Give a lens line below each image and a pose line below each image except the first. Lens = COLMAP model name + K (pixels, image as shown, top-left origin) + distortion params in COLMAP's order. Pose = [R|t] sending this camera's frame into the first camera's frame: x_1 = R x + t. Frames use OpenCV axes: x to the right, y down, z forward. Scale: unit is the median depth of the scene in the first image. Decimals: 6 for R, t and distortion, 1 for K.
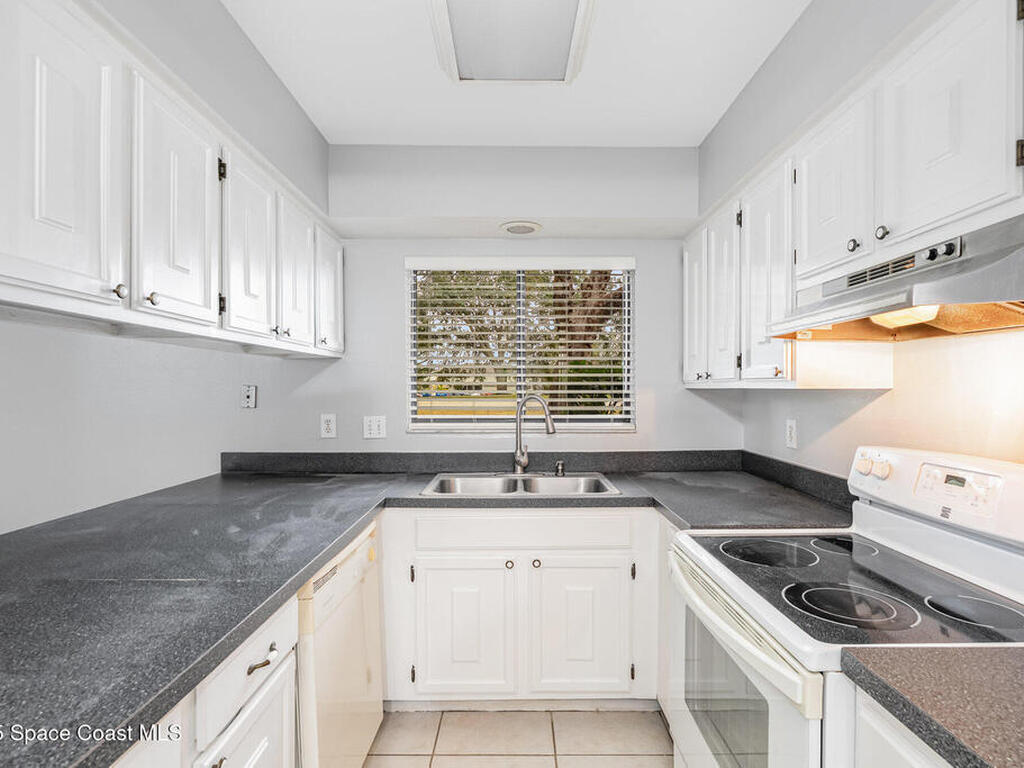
lens RADIAL K [[510.6, 0, 512.4], [0, 510.6, 389.2], [0, 0, 1]] dist [-0.015519, 0.000057]
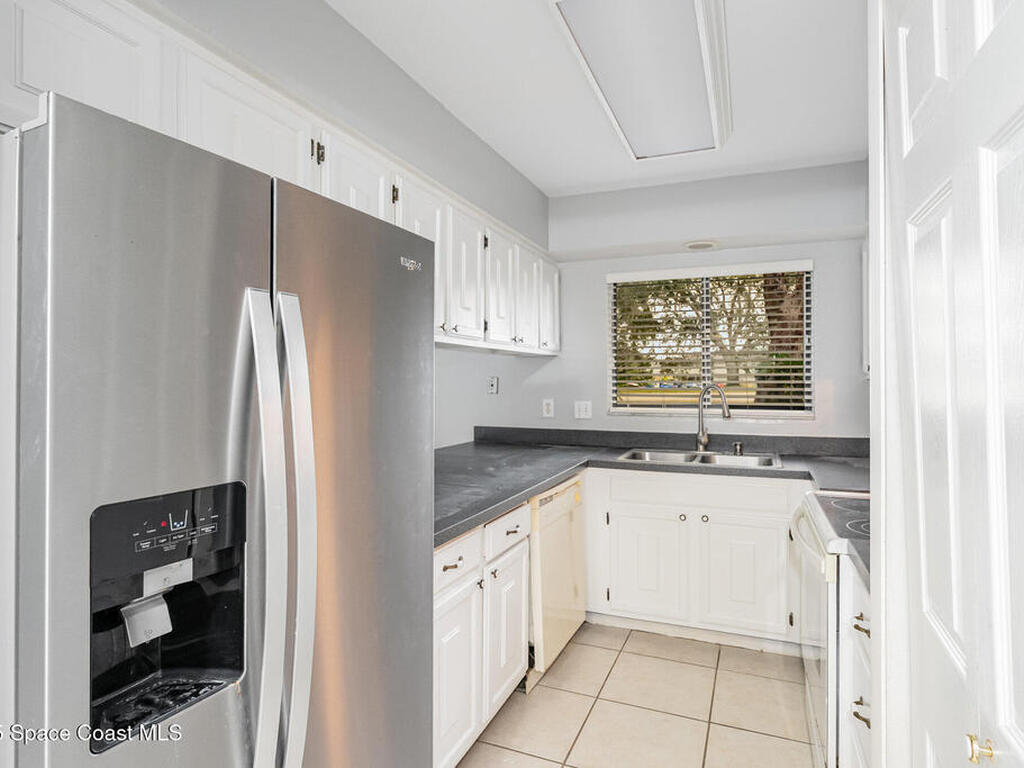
lens RADIAL K [[566.6, 0, 513.2], [0, 566.6, 380.1], [0, 0, 1]] dist [0.000219, 0.000048]
pose [[0.918536, -0.000103, -0.395337, 0.135321], [-0.000619, 0.999998, -0.001698, 0.003526], [0.395337, 0.001804, 0.918534, -0.383062]]
